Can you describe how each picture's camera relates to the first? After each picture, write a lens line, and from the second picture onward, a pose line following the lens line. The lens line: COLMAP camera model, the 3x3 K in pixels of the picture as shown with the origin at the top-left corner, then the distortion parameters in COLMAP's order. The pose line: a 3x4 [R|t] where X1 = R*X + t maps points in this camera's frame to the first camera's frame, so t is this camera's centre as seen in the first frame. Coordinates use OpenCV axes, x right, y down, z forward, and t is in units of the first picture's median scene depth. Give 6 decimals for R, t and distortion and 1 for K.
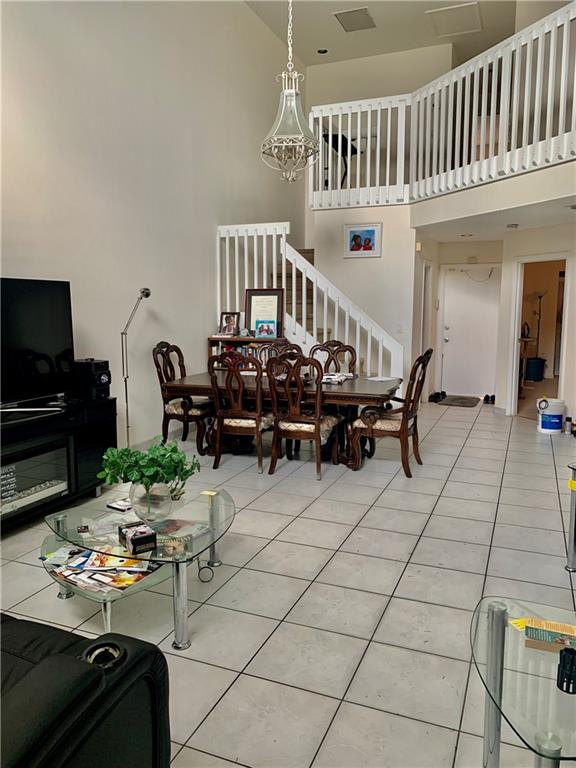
lens RADIAL K [[575.7, 0, 286.1], [0, 575.7, 384.1], [0, 0, 1]] dist [0.011784, -0.027492]
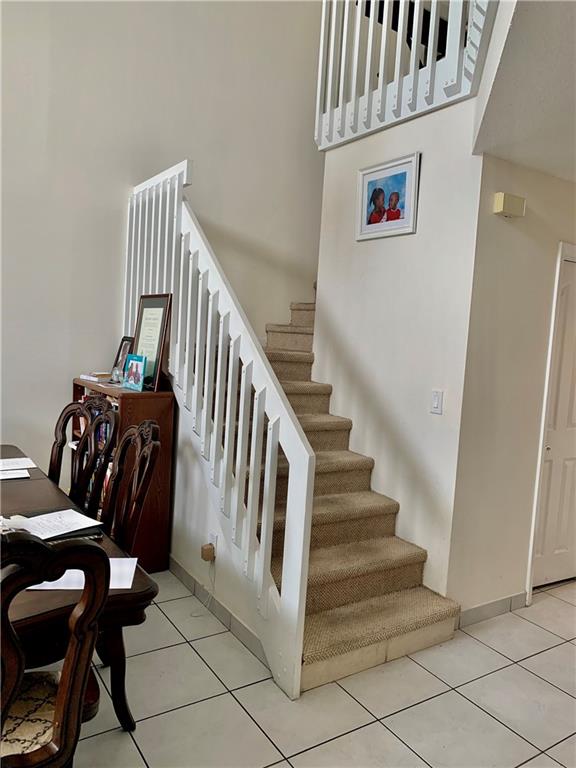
lens RADIAL K [[575.7, 0, 291.4], [0, 575.7, 379.9], [0, 0, 1]] dist [0.011784, -0.027492]
pose [[0.839382, 0.102258, -0.533836, 0.327023], [-0.138289, 0.990002, -0.027802, -0.086207], [0.525656, 0.097160, 0.845131, 0.592921]]
